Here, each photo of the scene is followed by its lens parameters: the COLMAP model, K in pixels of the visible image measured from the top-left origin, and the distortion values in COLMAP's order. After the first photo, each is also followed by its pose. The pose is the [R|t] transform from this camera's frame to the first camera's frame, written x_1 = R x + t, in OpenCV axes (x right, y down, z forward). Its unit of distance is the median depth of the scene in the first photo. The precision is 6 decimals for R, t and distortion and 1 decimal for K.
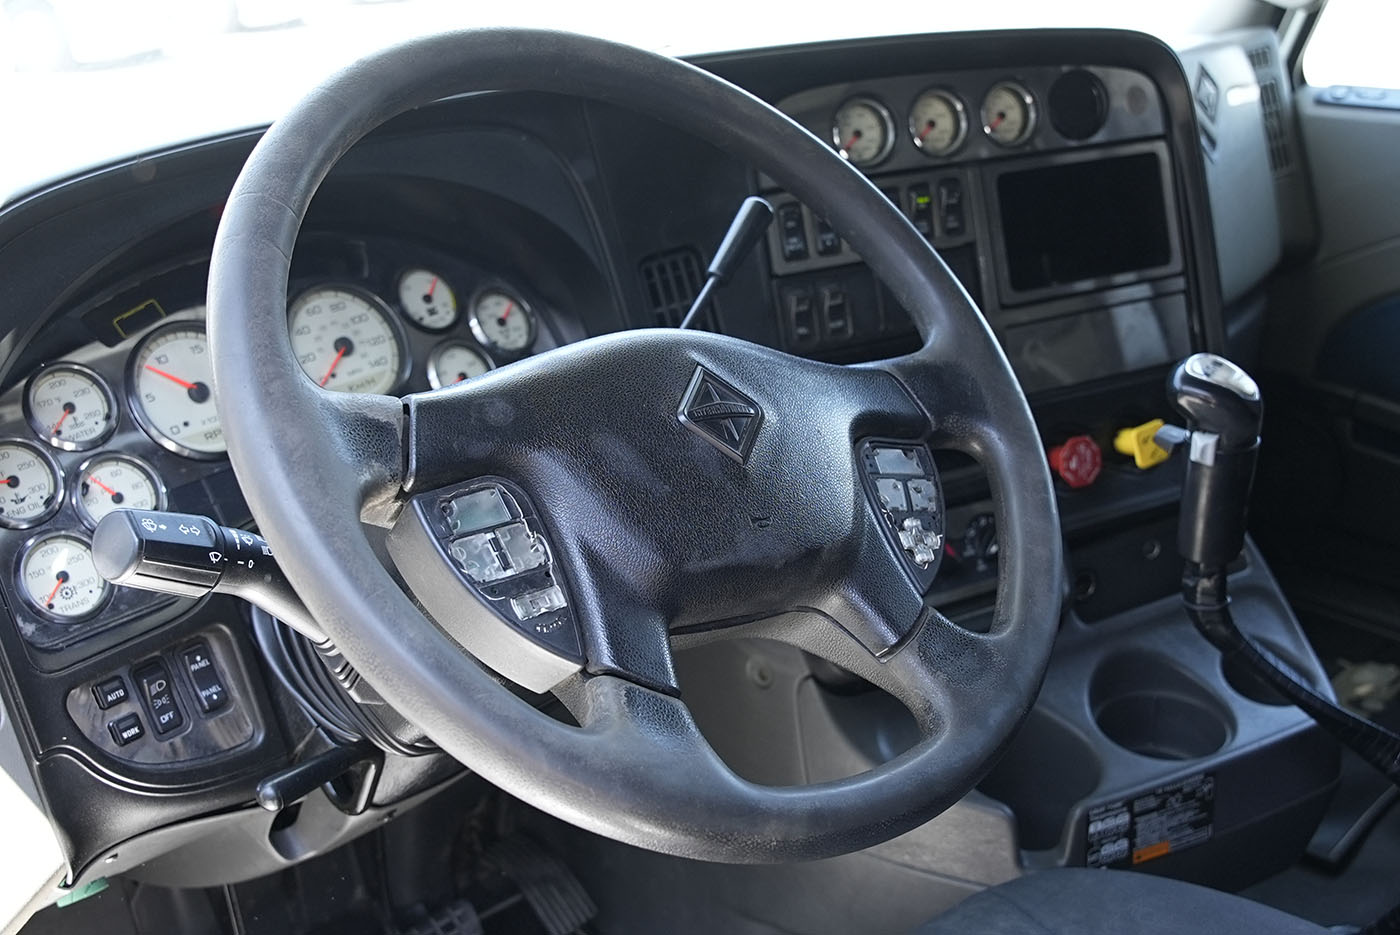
lens RADIAL K [[1465.1, 0, 668.7], [0, 1465.1, 466.6], [0, 0, 1]] dist [-0.127549, -0.001494]
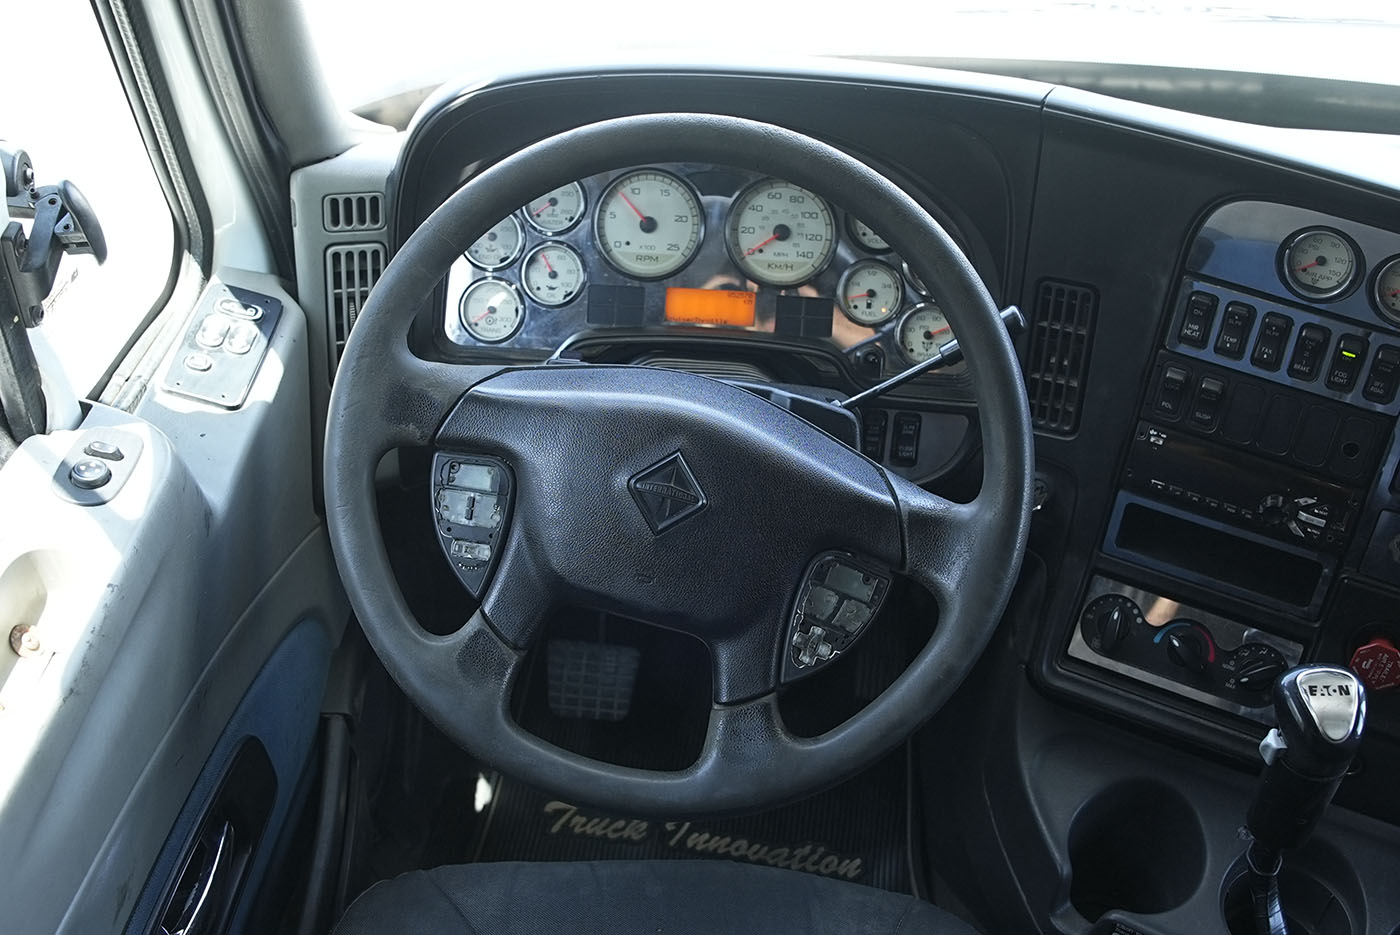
lens RADIAL K [[1497.4, 0, 700.0], [0, 1497.4, 467.5], [0, 0, 1]] dist [-0.183621, 0.155104]
pose [[0.629871, 0.553218, -0.545172, 0.546429], [-0.350489, 0.828829, 0.436120, -0.452887], [0.693124, -0.083622, 0.715952, 0.019613]]
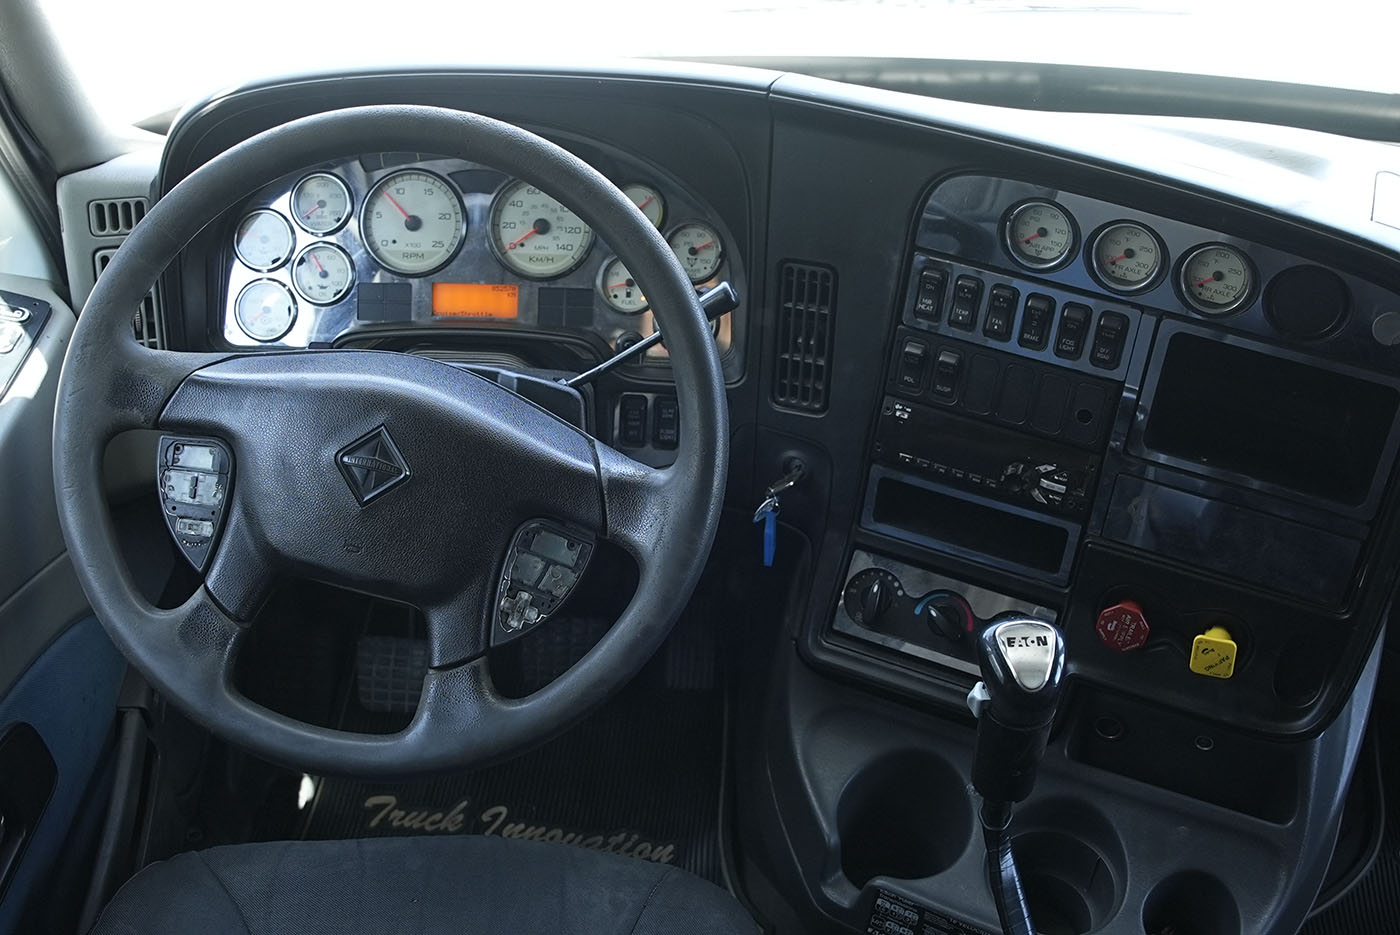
lens RADIAL K [[1497.4, 0, 700.0], [0, 1497.4, 467.5], [0, 0, 1]] dist [-0.183621, 0.155104]
pose [[0.661999, 0.523672, -0.536214, 0.695871], [-0.340349, 0.847443, 0.407434, -0.491587], [0.667773, -0.087221, 0.739238, 0.101310]]
